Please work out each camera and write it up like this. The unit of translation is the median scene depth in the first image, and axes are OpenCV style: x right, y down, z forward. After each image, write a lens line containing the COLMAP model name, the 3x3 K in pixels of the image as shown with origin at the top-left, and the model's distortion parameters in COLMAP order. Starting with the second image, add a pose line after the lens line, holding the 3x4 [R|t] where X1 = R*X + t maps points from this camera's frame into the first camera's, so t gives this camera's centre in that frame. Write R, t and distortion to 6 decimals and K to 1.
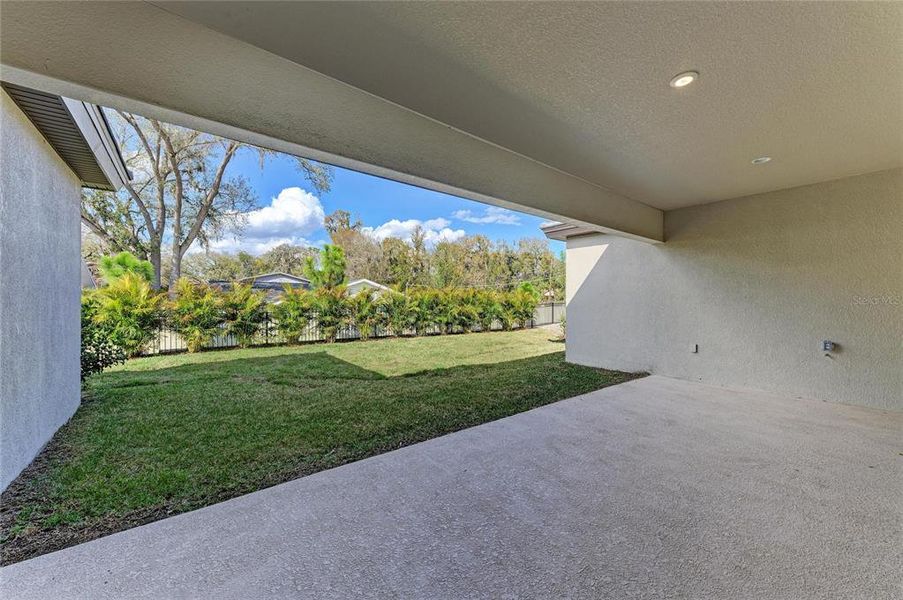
lens RADIAL K [[351.7, 0, 453.2], [0, 351.7, 283.8], [0, 0, 1]] dist [0.012256, -0.000029]
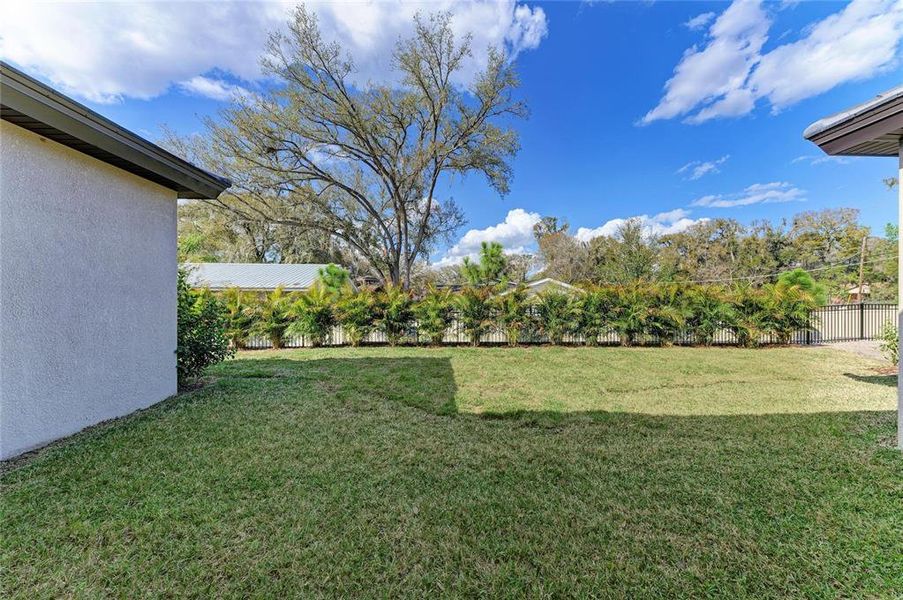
lens RADIAL K [[317.1, 0, 451.5], [0, 317.1, 300.0], [0, 0, 1]] dist [0.018943, -0.005350]
pose [[0.803567, -0.005674, -0.595187, 0.079186], [0.030762, 0.999014, 0.032009, 0.015340], [0.594418, -0.044030, 0.802950, 0.250017]]
